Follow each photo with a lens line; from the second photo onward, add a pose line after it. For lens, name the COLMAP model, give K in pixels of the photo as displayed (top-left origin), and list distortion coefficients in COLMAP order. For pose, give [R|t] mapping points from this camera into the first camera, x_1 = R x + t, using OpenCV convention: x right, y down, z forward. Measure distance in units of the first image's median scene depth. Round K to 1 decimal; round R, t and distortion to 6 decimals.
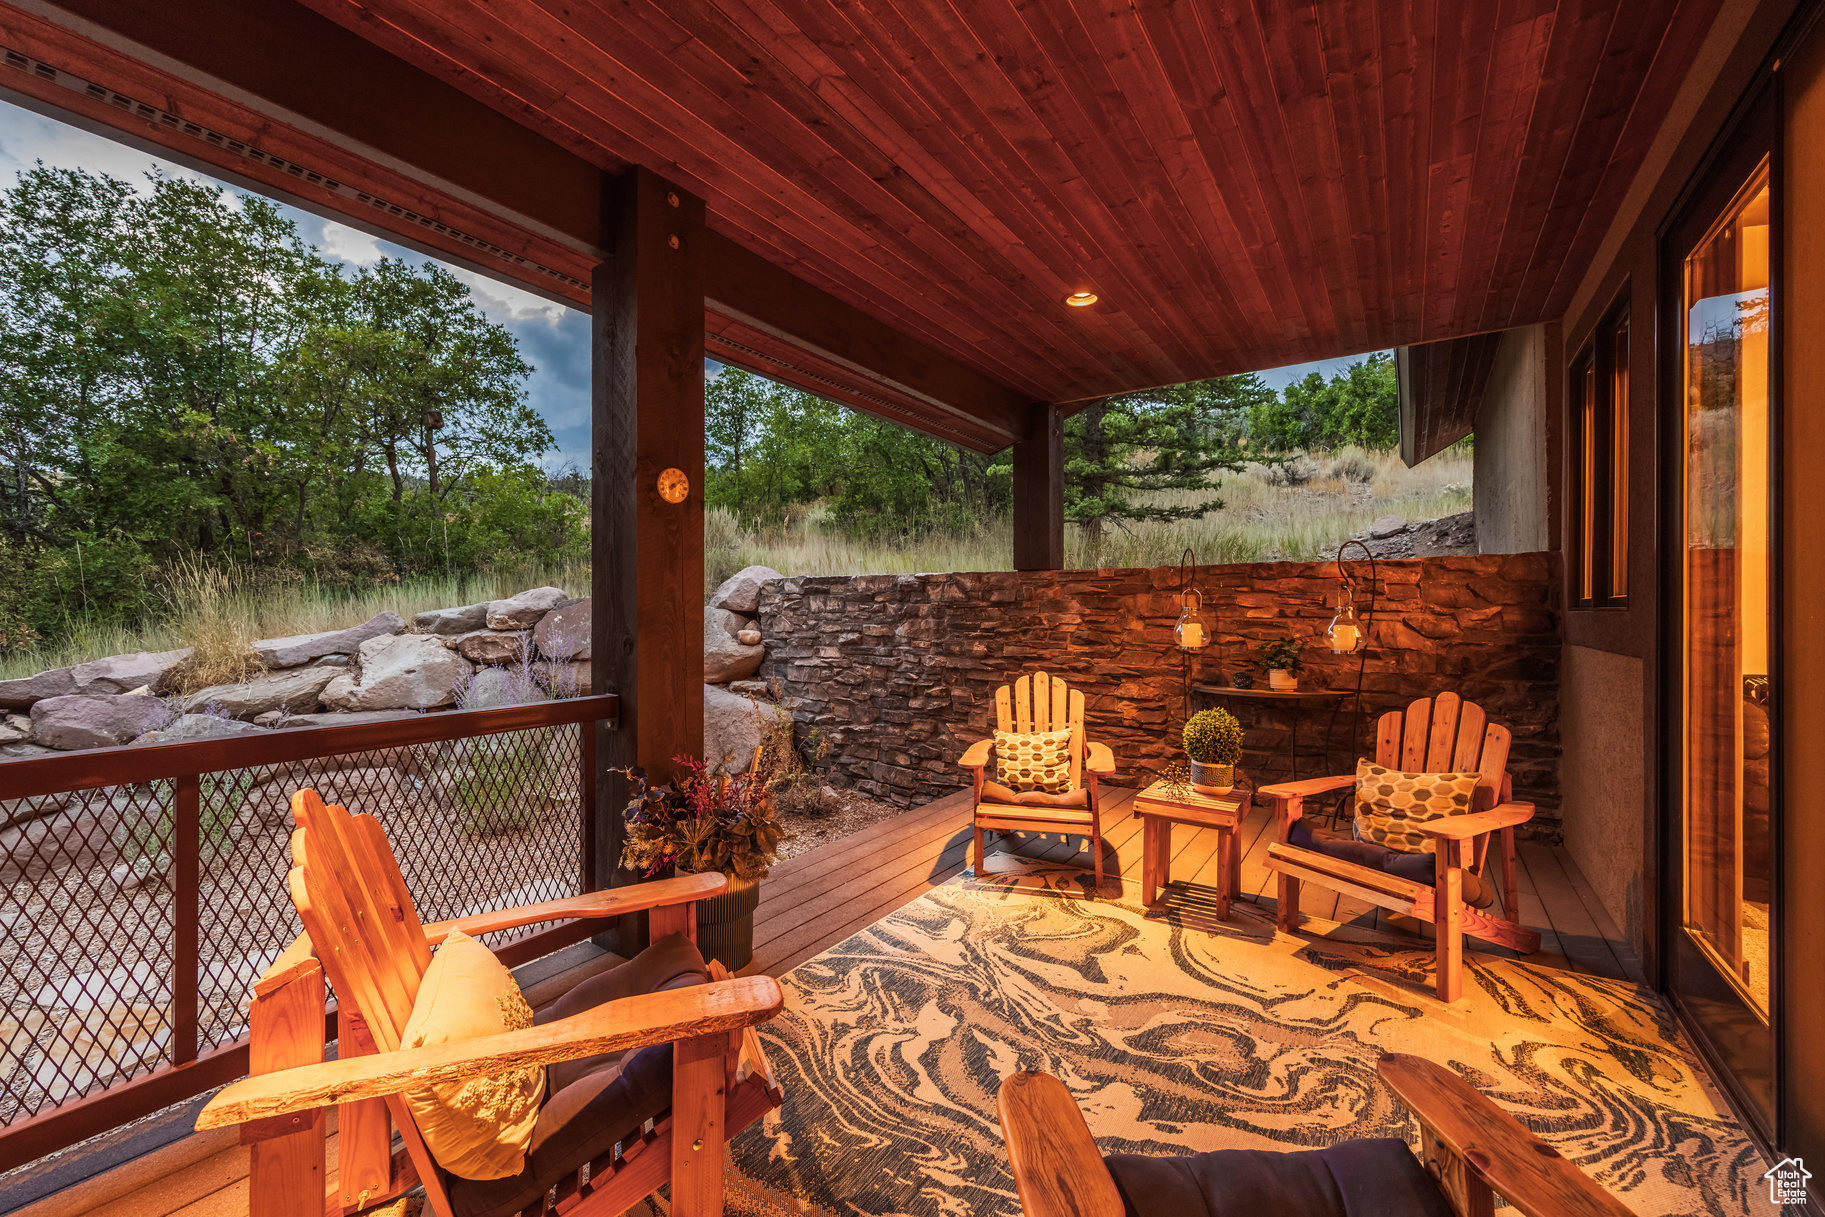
lens RADIAL K [[721.0, 0, 895.9], [0, 721.0, 606.3], [0, 0, 1]] dist [0.007699, -0.000373]
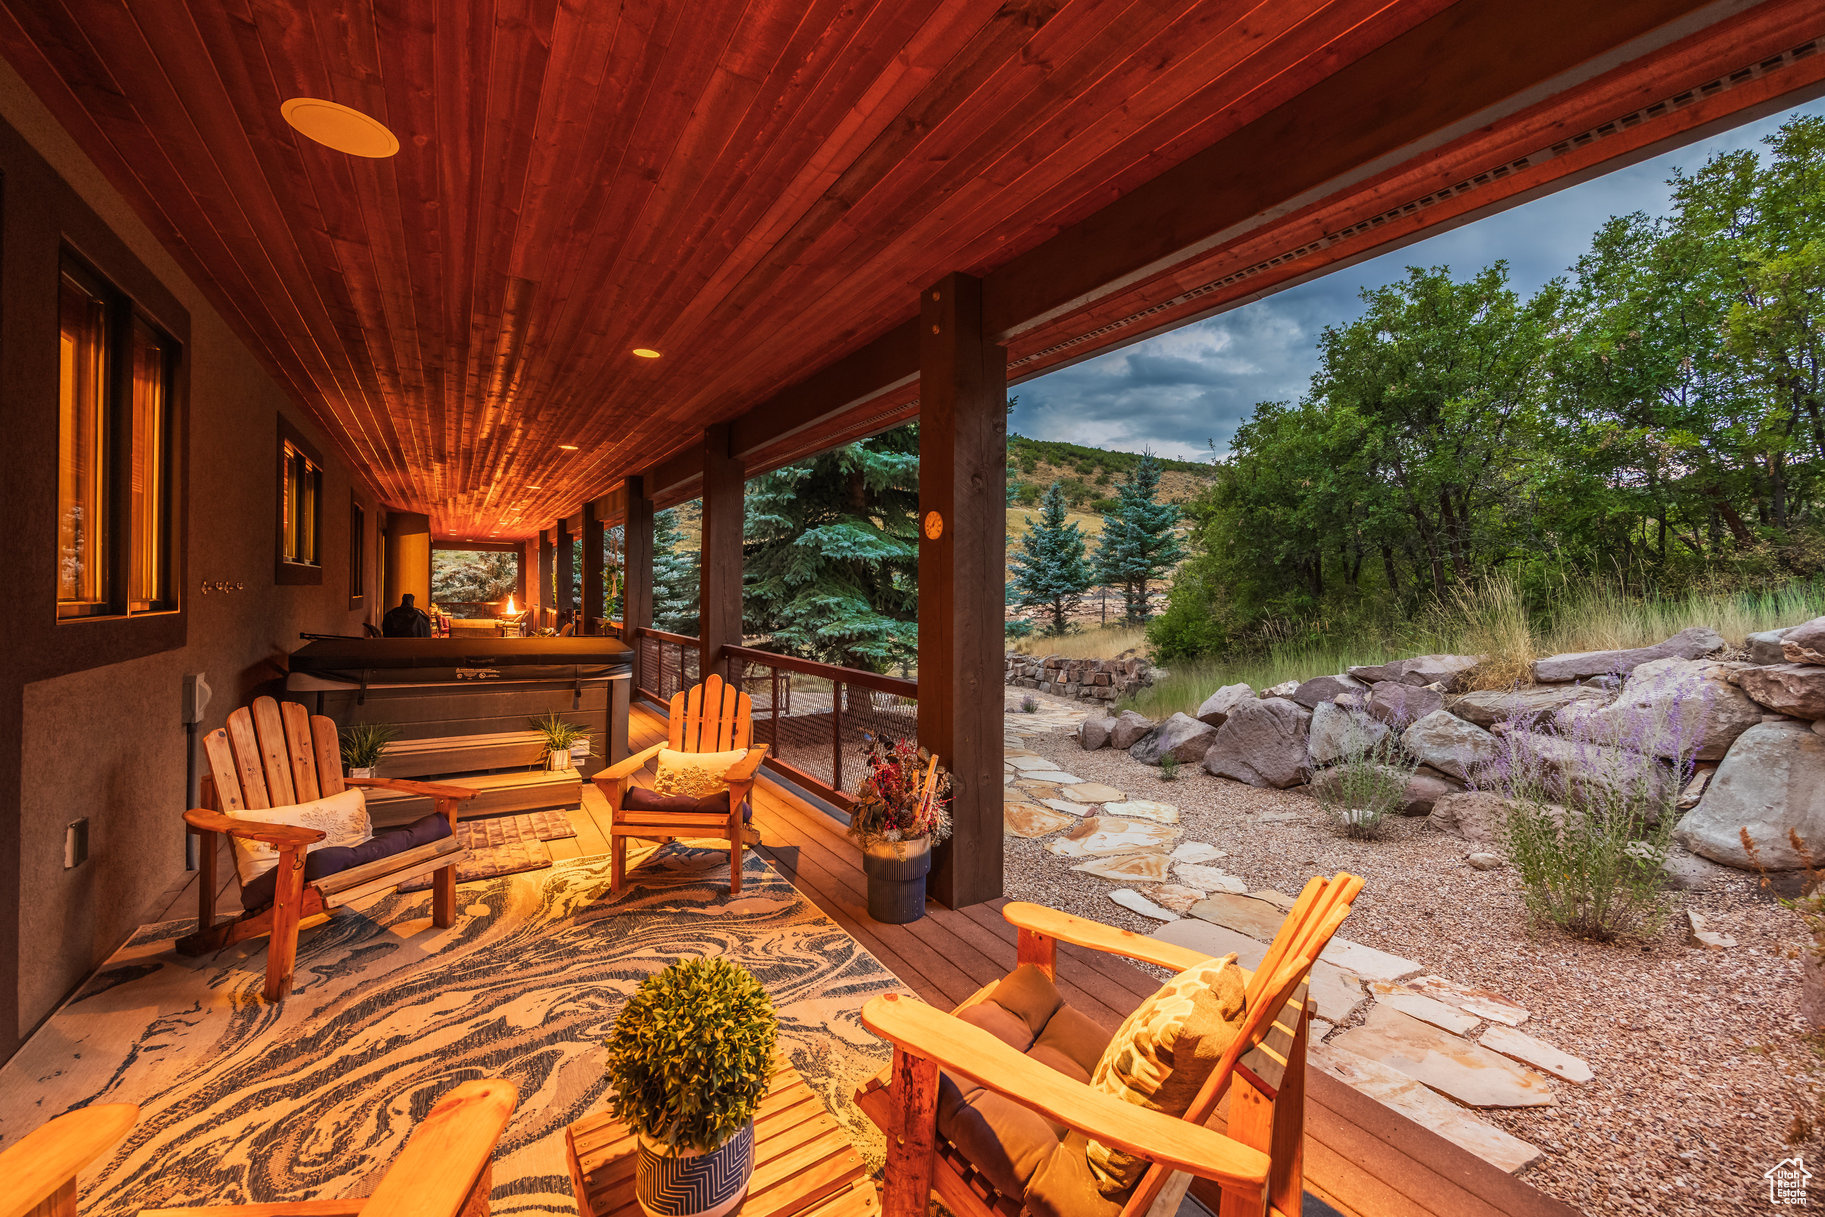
lens RADIAL K [[692.4, 0, 908.7], [0, 692.4, 595.0], [0, 0, 1]] dist [0.001524, 0.000034]
pose [[-0.355088, -0.009699, -0.934782, 1.104019], [-0.011946, 0.999912, -0.005836, -0.053373], [0.934756, 0.009095, -0.355173, 1.864584]]
